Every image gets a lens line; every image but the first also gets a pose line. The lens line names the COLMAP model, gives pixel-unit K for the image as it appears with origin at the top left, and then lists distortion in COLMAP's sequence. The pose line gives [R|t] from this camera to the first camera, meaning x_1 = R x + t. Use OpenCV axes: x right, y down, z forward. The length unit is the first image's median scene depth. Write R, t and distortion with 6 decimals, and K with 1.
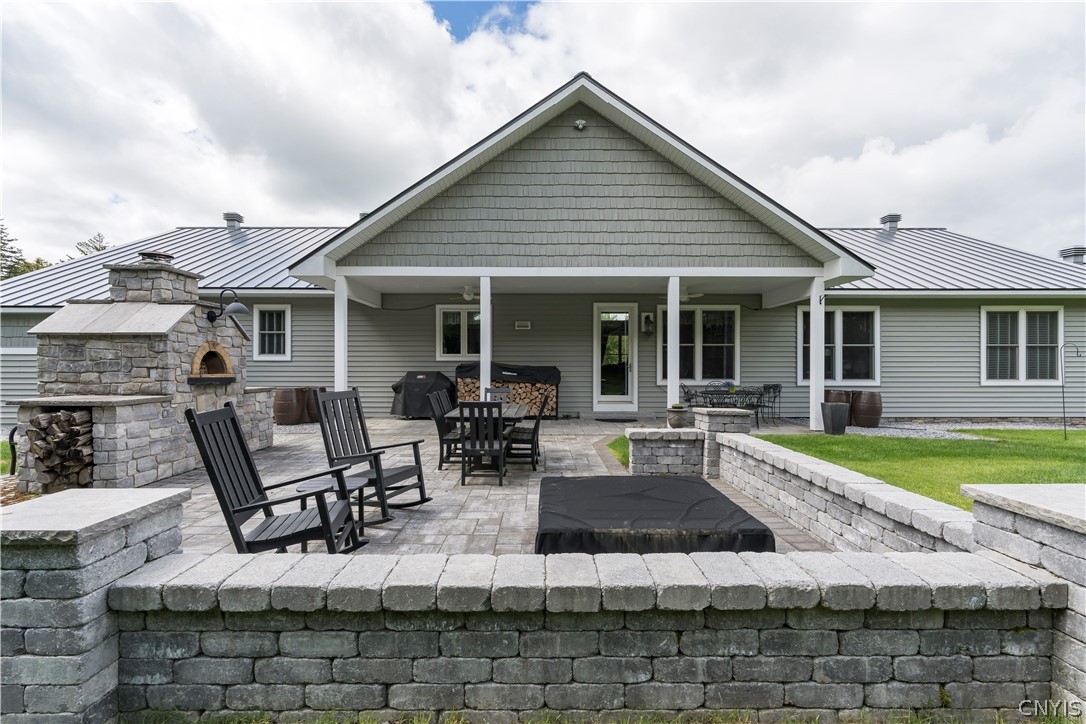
lens RADIAL K [[492.0, 0, 539.9], [0, 492.0, 364.6], [0, 0, 1]] dist [-0.001627, 0.001410]
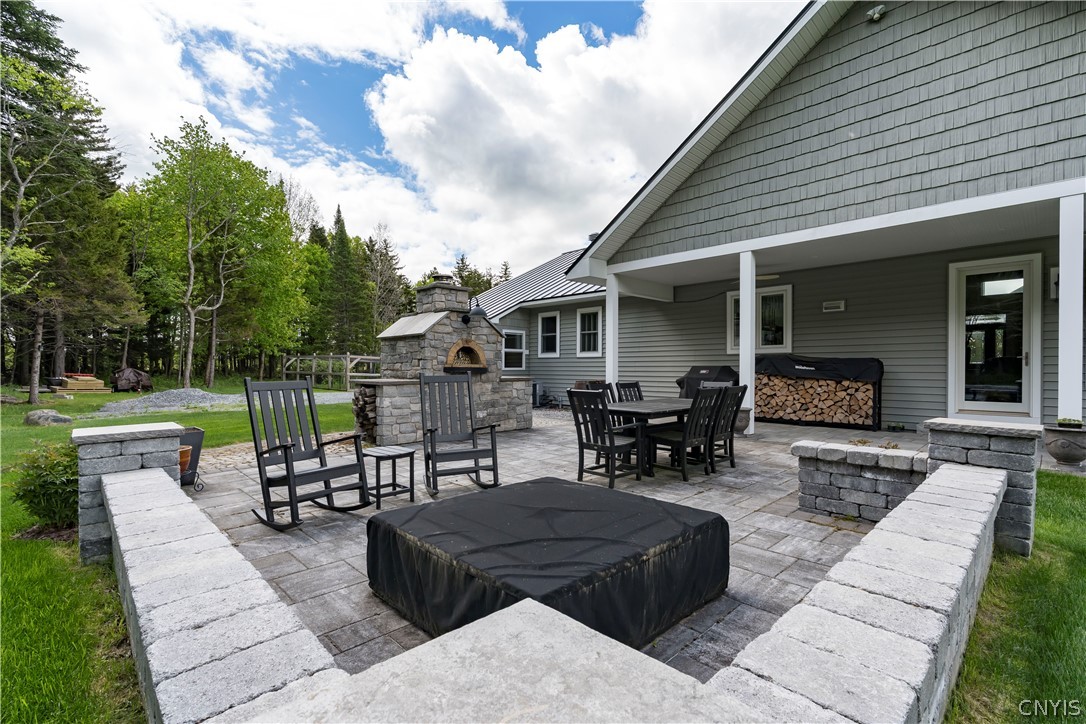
lens RADIAL K [[492.0, 0, 542.9], [0, 492.0, 365.4], [0, 0, 1]] dist [-0.001627, 0.001410]
pose [[0.702778, -0.004152, -0.711397, 0.247749], [0.005073, 0.999987, -0.000825, 0.015132], [0.711392, -0.003029, 0.702789, 0.162798]]
